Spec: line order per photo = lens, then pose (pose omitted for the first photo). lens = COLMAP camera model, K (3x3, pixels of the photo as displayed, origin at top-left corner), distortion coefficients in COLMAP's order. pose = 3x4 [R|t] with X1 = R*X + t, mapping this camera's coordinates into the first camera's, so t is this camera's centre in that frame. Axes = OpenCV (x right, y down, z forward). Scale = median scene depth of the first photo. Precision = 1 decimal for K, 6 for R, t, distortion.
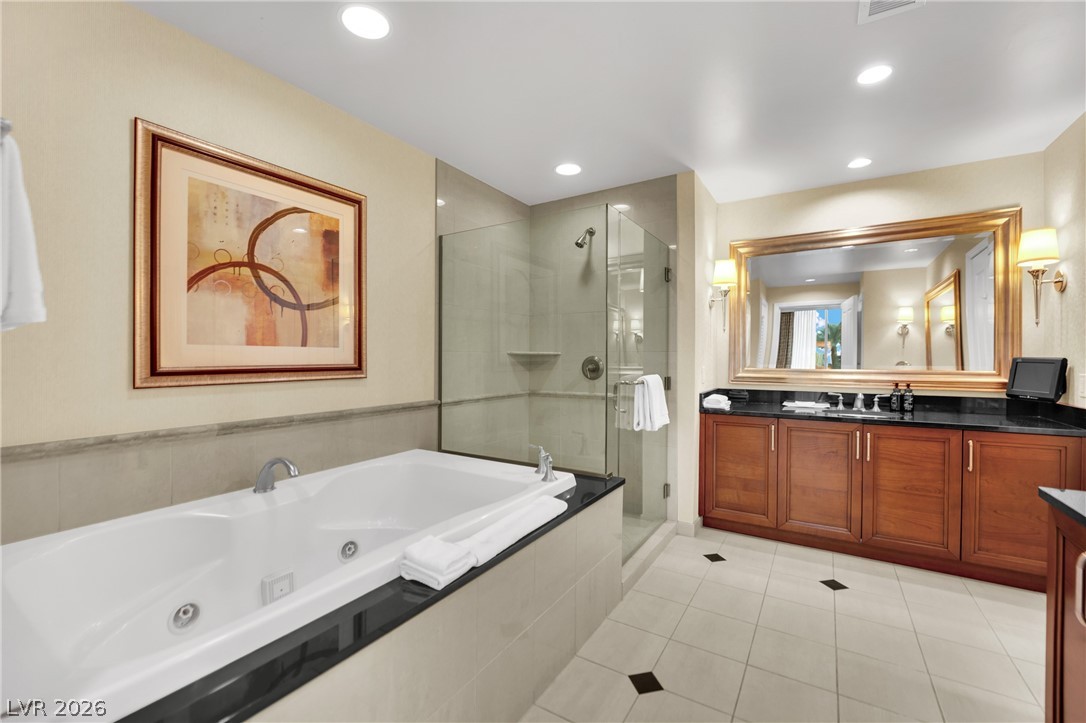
lens RADIAL K [[460.8, 0, 522.5], [0, 460.8, 368.5], [0, 0, 1]] dist [-0.002176, -0.000164]
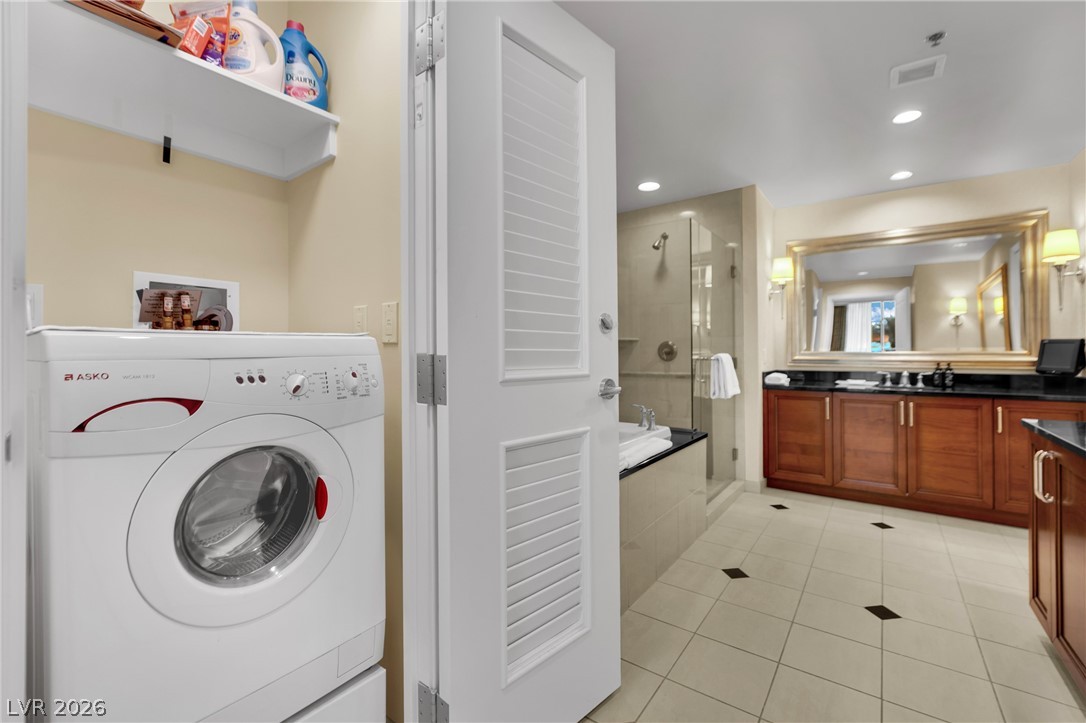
lens RADIAL K [[469.1, 0, 531.9], [0, 469.1, 351.3], [0, 0, 1]] dist [0.000488, 0.000300]
pose [[0.998128, -0.000123, -0.061163, -0.133913], [-0.001624, 0.999592, -0.028512, 0.037375], [0.061142, 0.028558, 0.997720, -0.239425]]
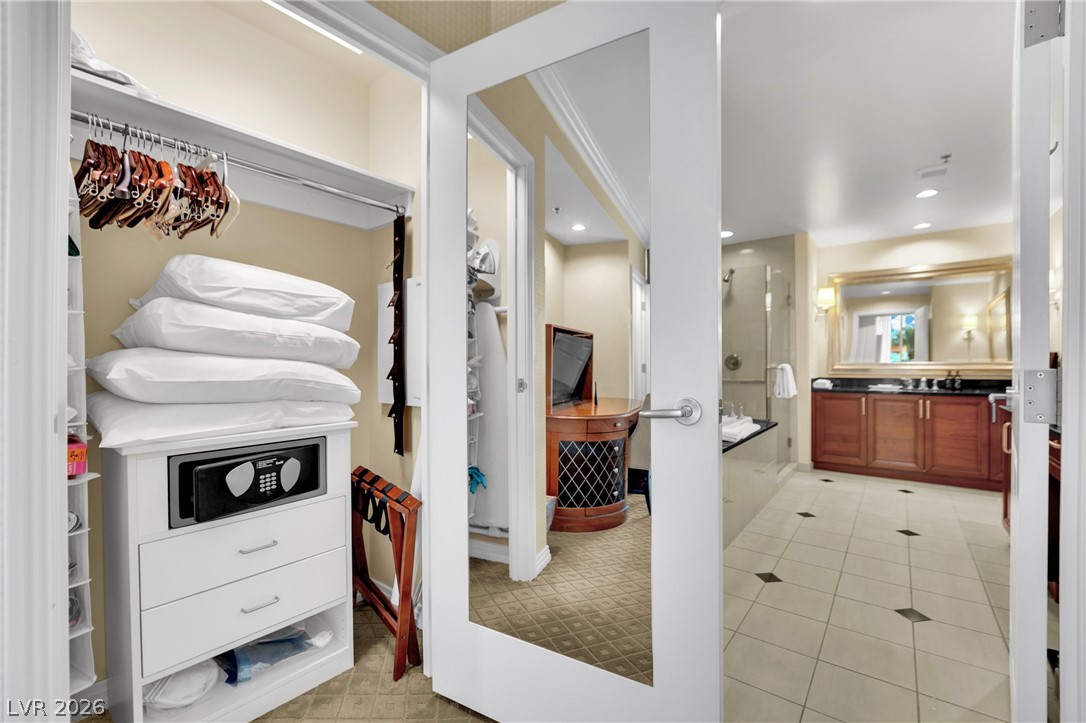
lens RADIAL K [[464.2, 0, 547.8], [0, 464.2, 368.9], [0, 0, 1]] dist [-0.000916, 0.000136]
pose [[0.997643, -0.001702, -0.068600, -0.378465], [0.000718, 0.999896, -0.014373, 0.045216], [0.068617, 0.014290, 0.997541, -0.583214]]
